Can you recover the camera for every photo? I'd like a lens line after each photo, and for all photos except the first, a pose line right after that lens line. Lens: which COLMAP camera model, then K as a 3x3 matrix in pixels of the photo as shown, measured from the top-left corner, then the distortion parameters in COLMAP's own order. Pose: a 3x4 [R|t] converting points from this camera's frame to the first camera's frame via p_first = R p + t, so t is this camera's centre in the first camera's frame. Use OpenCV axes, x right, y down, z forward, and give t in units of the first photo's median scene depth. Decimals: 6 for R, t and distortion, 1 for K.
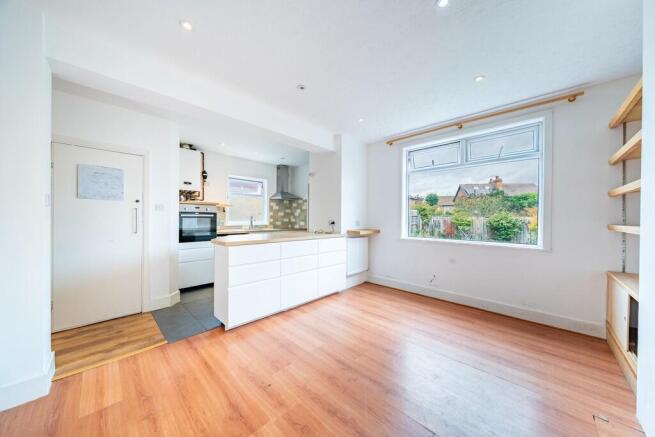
lens RADIAL K [[223.2, 0, 326.8], [0, 223.2, 219.7], [0, 0, 1]] dist [0.001013, 0.000016]
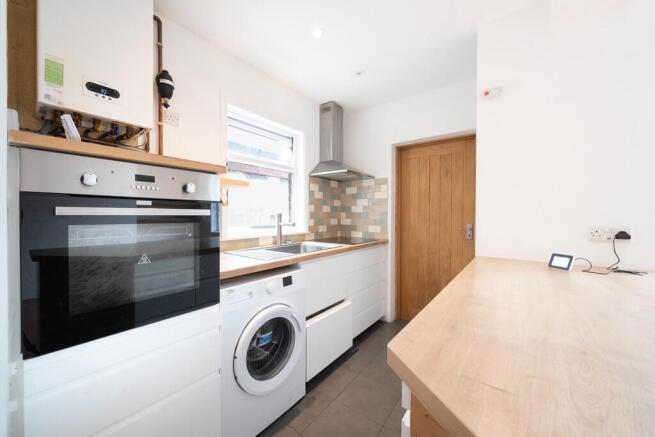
lens RADIAL K [[255.9, 0, 323.8], [0, 255.9, 216.3], [0, 0, 1]] dist [-0.002777, -0.000157]
pose [[0.992909, -0.003191, 0.118831, -0.286710], [0.003574, 0.999989, -0.003012, -0.008794], [-0.118820, 0.003415, 0.992910, 0.479903]]
